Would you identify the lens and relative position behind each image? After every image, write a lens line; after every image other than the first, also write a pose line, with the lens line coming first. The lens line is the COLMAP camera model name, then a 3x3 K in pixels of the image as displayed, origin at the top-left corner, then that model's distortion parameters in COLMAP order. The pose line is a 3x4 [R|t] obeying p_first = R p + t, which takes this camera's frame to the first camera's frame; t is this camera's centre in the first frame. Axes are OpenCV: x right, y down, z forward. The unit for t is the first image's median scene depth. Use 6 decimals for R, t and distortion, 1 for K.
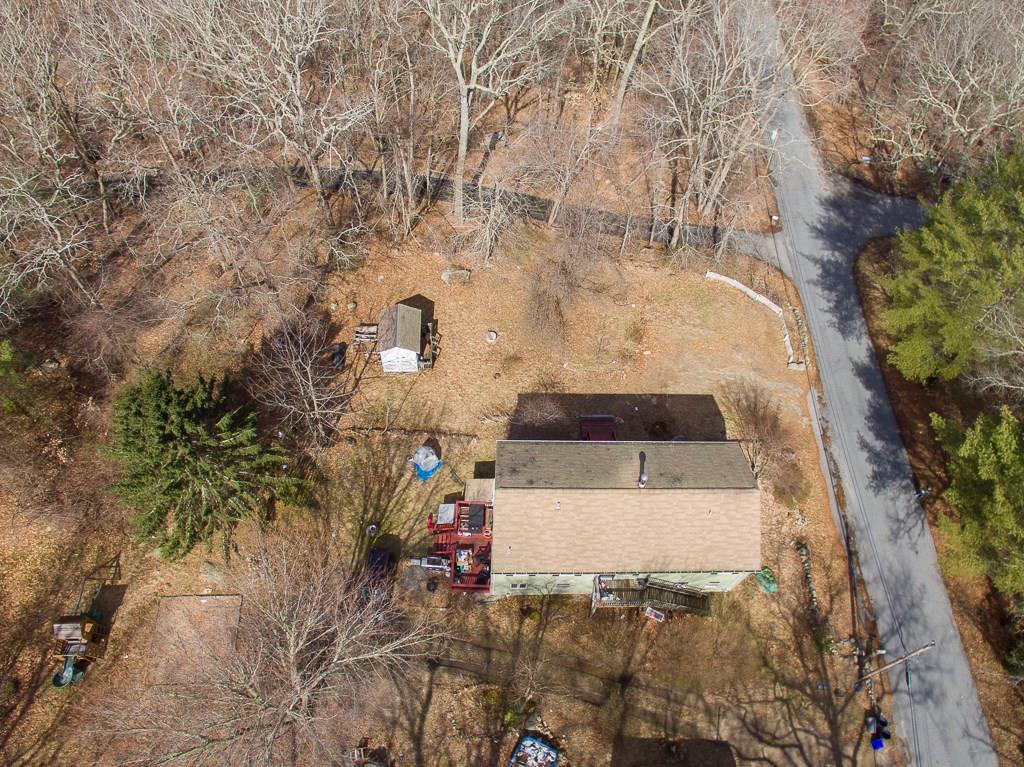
lens RADIAL K [[740.1, 0, 528.5], [0, 740.1, 383.8], [0, 0, 1]] dist [-0.118391, 0.104402]
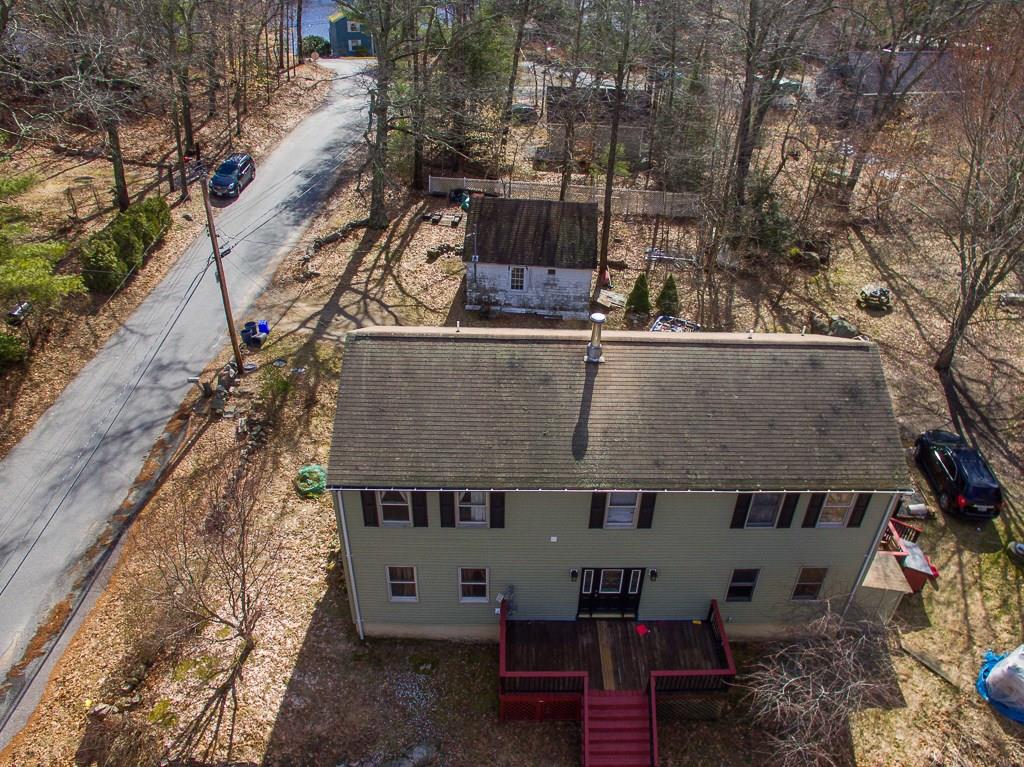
lens RADIAL K [[719.0, 0, 532.4], [0, 719.0, 383.5], [0, 0, 1]] dist [-0.122802, 0.092221]
pose [[-0.995330, -0.080226, -0.053686, 0.185940], [-0.051292, -0.031612, 0.998183, -0.285343], [-0.081777, 0.996275, 0.027349, 0.864098]]
